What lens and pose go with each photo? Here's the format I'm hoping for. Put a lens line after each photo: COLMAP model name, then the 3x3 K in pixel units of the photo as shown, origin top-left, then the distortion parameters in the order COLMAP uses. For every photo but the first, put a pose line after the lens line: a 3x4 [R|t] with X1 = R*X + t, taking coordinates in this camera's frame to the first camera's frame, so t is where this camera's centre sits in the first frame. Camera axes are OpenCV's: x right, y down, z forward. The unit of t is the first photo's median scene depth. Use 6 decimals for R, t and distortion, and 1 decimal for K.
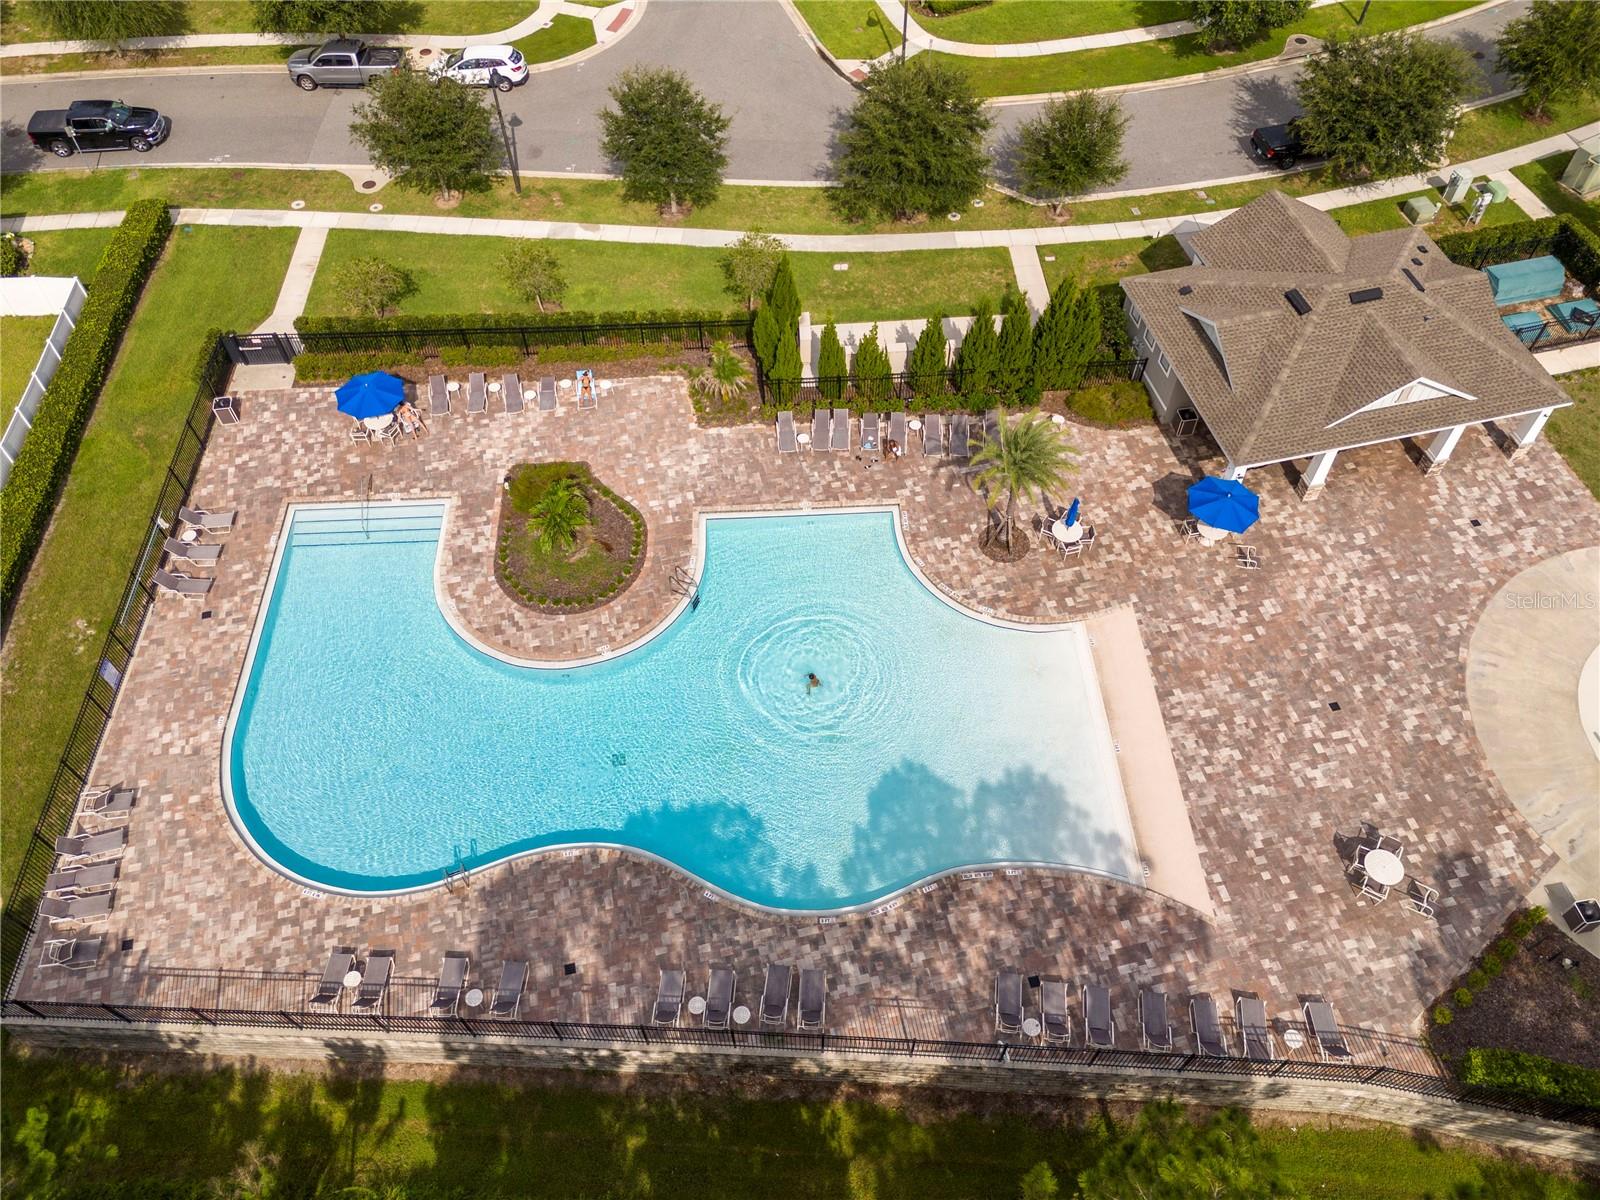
lens RADIAL K [[1187.7, 0, 800.0], [0, 1187.7, 600.0], [0, 0, 1]] dist [0.073616, -0.065543]
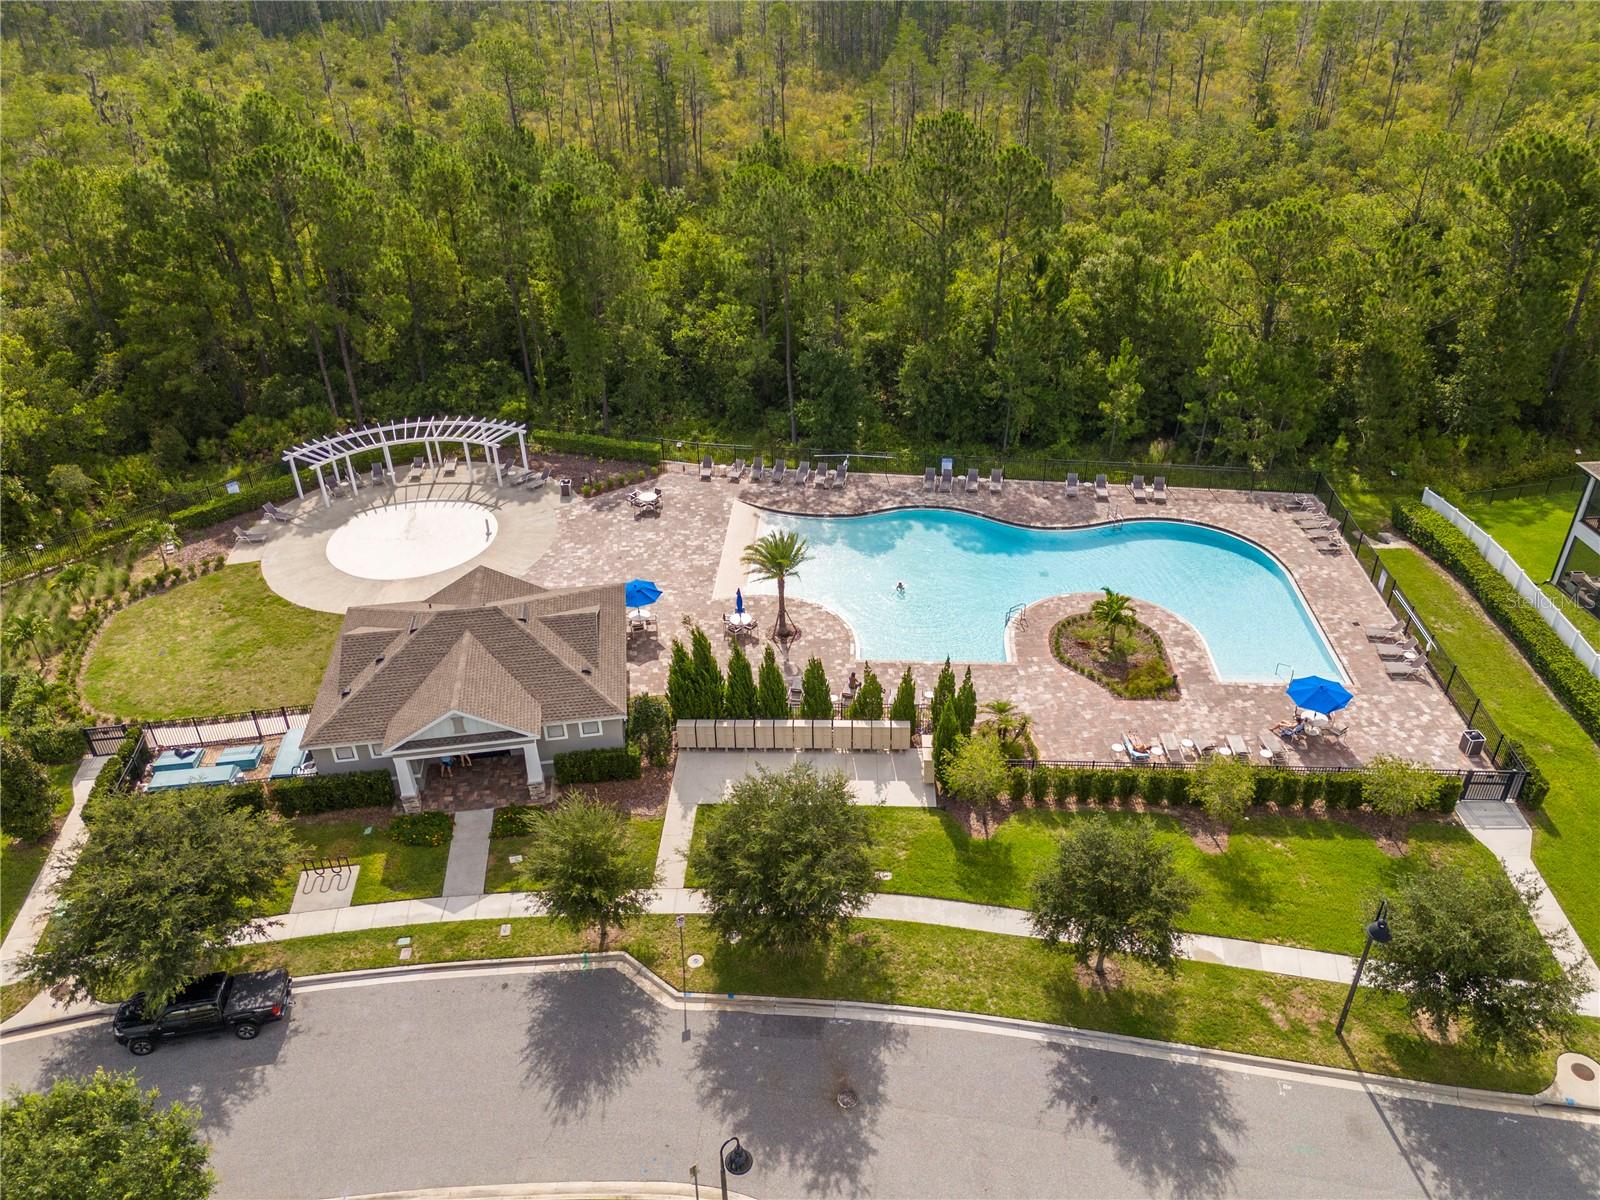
lens RADIAL K [[1187.7, 0, 800.0], [0, 1187.7, 600.0], [0, 0, 1]] dist [0.073616, -0.065543]
pose [[-0.994488, -0.026654, 0.101411, 0.014576], [0.099191, 0.074439, 0.992280, -1.409907], [-0.033997, 0.996869, -0.071384, 1.061612]]
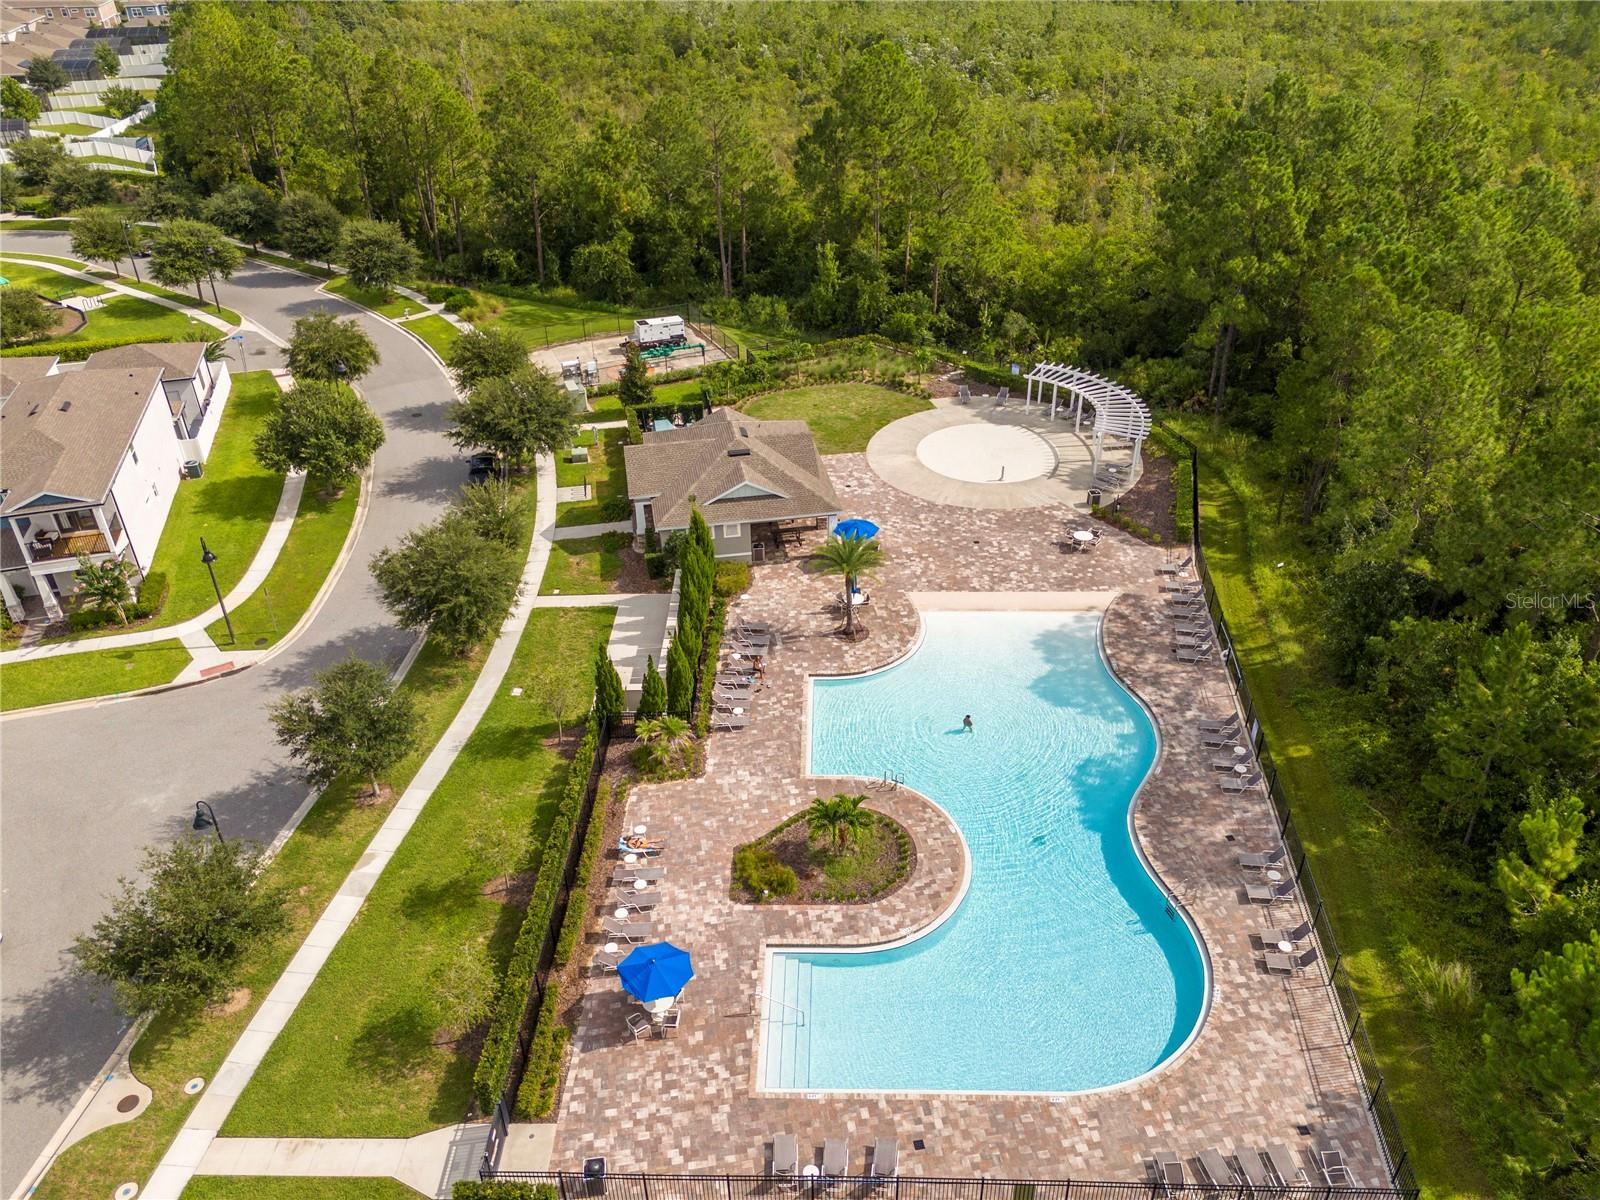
lens RADIAL K [[1187.7, 0, 800.0], [0, 1187.7, 600.0], [0, 0, 1]] dist [0.073616, -0.065543]
pose [[0.067661, -0.517141, 0.853222, -1.010224], [0.811520, 0.526008, 0.254461, -0.475667], [-0.580393, 0.675190, 0.455261, 0.370572]]
